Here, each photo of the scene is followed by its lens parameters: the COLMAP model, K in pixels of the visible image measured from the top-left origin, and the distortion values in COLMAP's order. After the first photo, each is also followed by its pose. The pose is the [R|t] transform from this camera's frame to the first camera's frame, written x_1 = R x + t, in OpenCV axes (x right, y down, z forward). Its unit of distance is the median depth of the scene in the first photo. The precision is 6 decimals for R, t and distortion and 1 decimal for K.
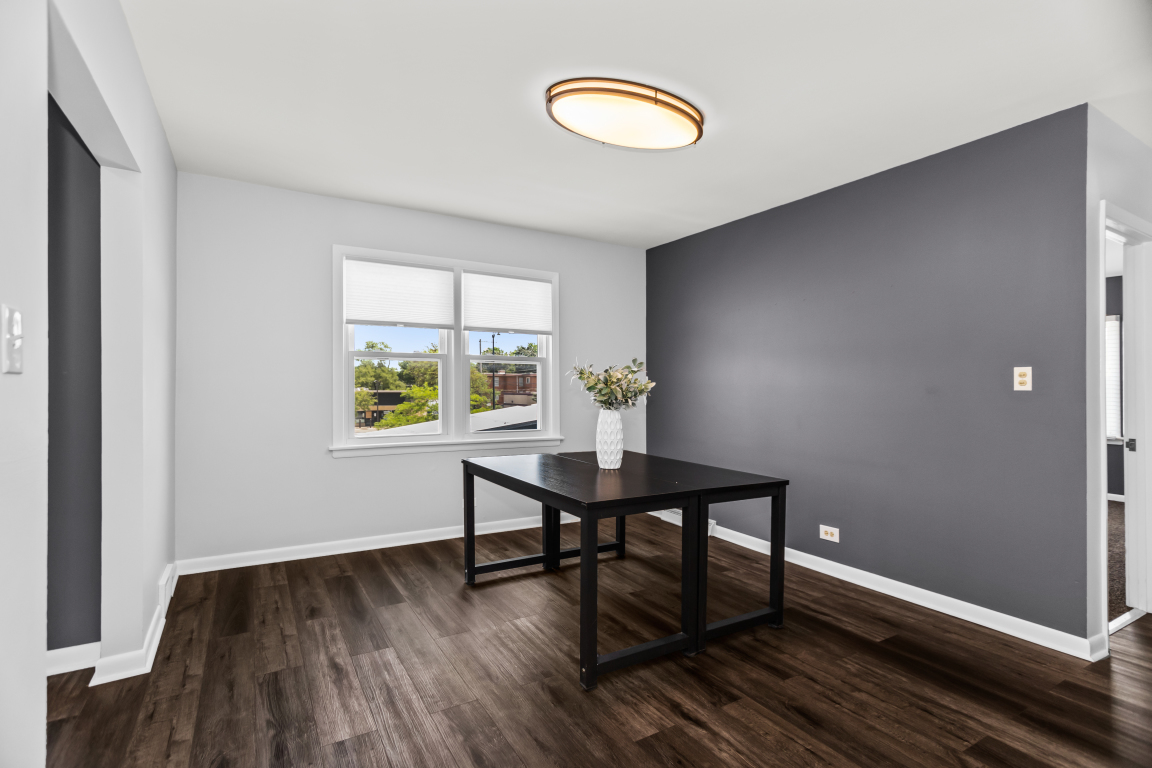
lens RADIAL K [[547.2, 0, 574.5], [0, 547.2, 380.4], [0, 0, 1]] dist [-0.001483, -0.000090]
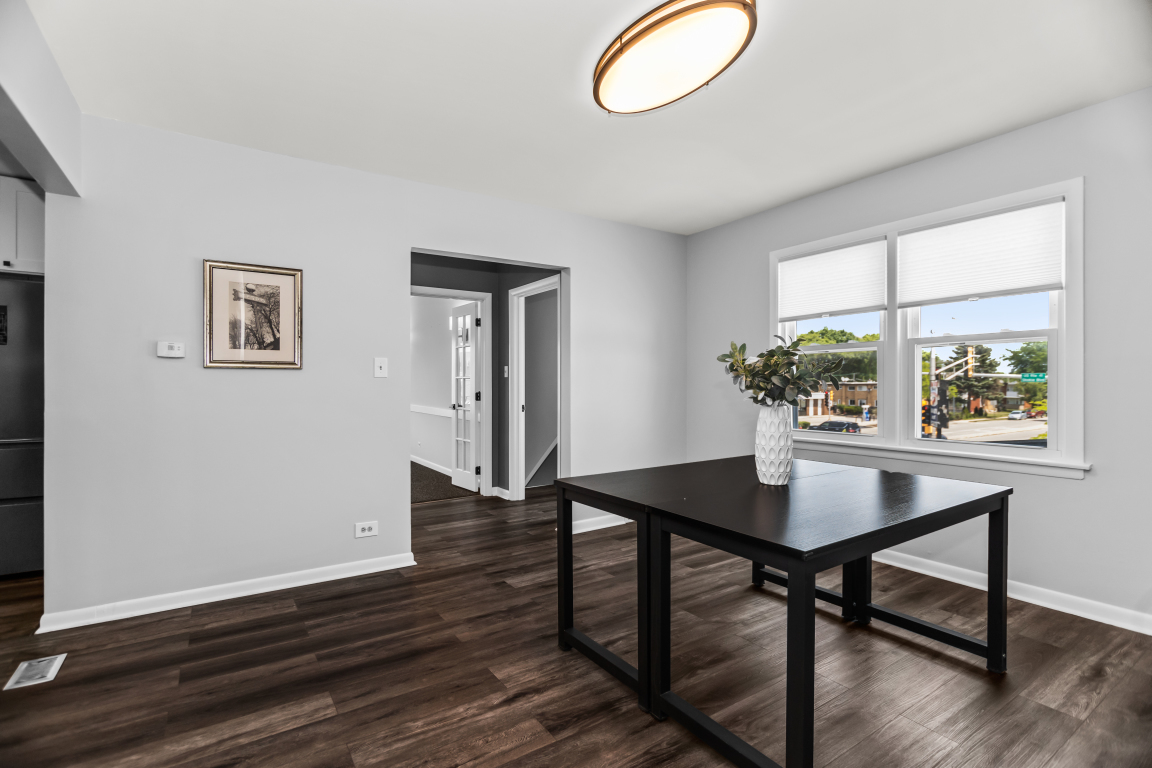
lens RADIAL K [[547.2, 0, 575.3], [0, 547.2, 390.1], [0, 0, 1]] dist [-0.001483, -0.000090]
pose [[0.044003, 0.002240, -0.999029, 0.872835], [0.015471, 0.999876, 0.002923, 0.025937], [0.998912, -0.015585, 0.043962, 0.752030]]
